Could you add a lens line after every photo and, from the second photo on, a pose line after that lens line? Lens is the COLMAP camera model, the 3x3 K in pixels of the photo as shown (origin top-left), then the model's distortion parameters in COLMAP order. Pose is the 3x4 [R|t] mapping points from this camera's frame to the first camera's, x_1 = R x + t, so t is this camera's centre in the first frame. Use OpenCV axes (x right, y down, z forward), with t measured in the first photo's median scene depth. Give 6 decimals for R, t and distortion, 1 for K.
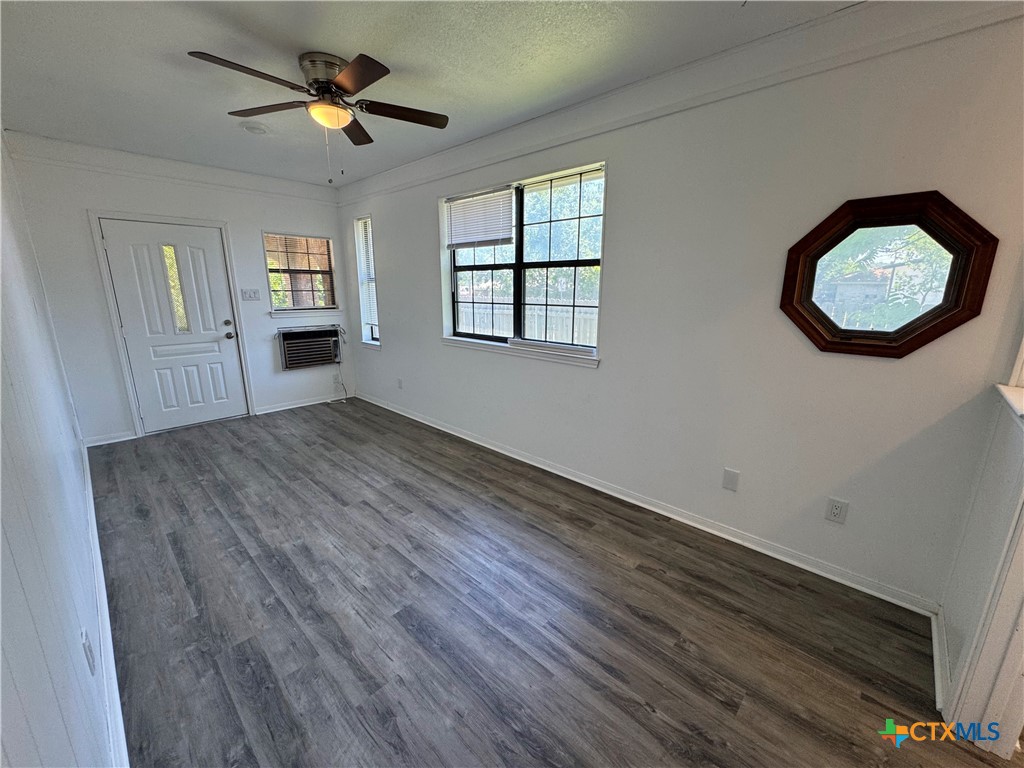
lens RADIAL K [[409.2, 0, 517.4], [0, 409.2, 379.0], [0, 0, 1]] dist [-0.001920, 0.000630]
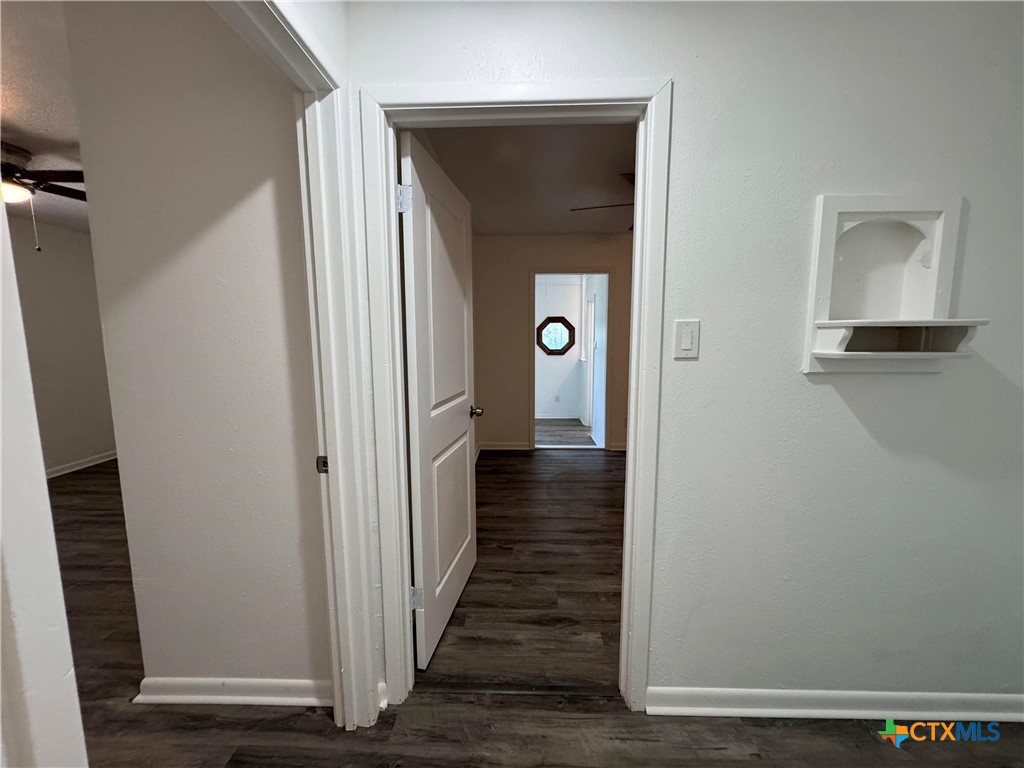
lens RADIAL K [[409.2, 0, 512.3], [0, 409.2, 387.9], [0, 0, 1]] dist [-0.001920, 0.000630]
pose [[0.755176, -0.101727, 0.647580, -1.513756], [0.162833, 0.986033, -0.034994, 0.236499], [-0.634976, 0.131874, 0.761193, -1.239679]]
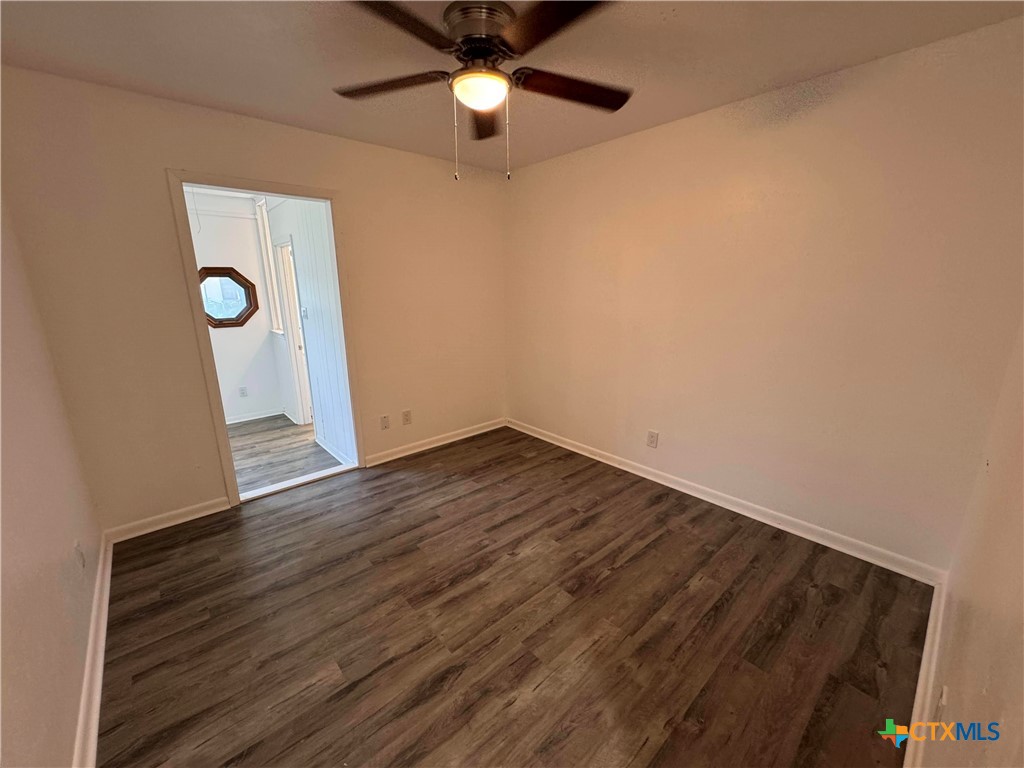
lens RADIAL K [[409.2, 0, 510.7], [0, 409.2, 387.4], [0, 0, 1]] dist [-0.001920, 0.000630]
pose [[0.100297, -0.258580, 0.960769, -1.134196], [0.233070, 0.944876, 0.229972, 0.086468], [-0.967274, 0.200861, 0.155036, -0.754437]]
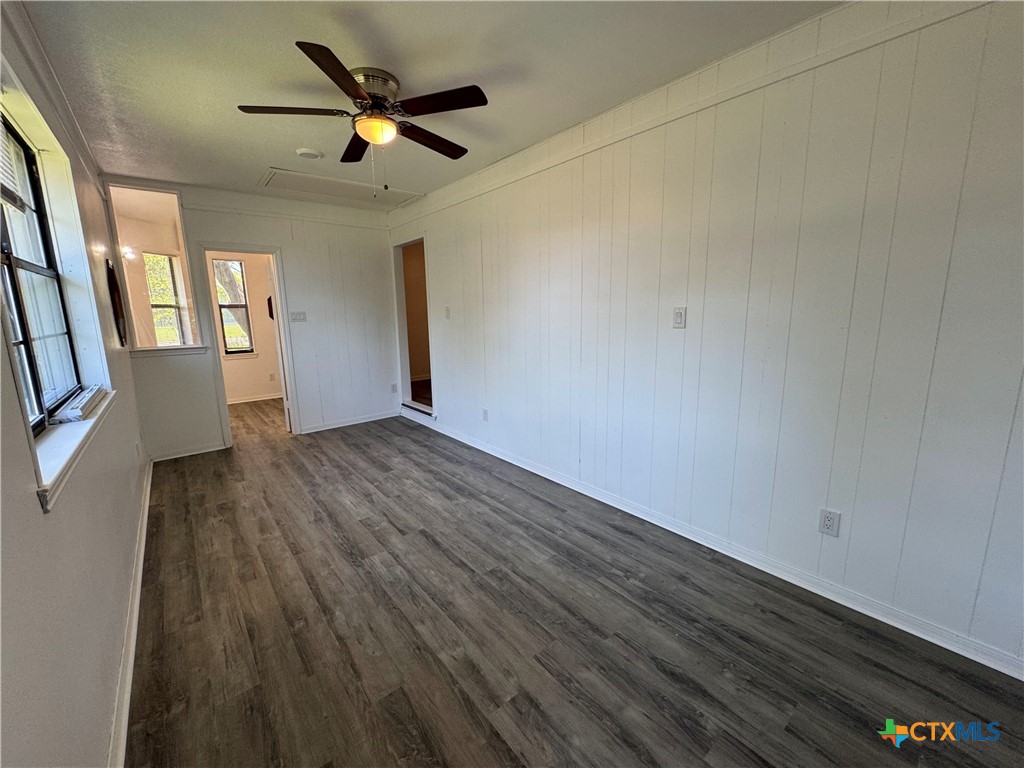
lens RADIAL K [[409.2, 0, 511.9], [0, 409.2, 382.7], [0, 0, 1]] dist [-0.001920, 0.000630]
pose [[-0.991001, -0.011390, 0.133372, -0.809582], [0.041653, 0.920666, 0.388122, -0.395036], [-0.127212, 0.390185, -0.911906, 1.844389]]
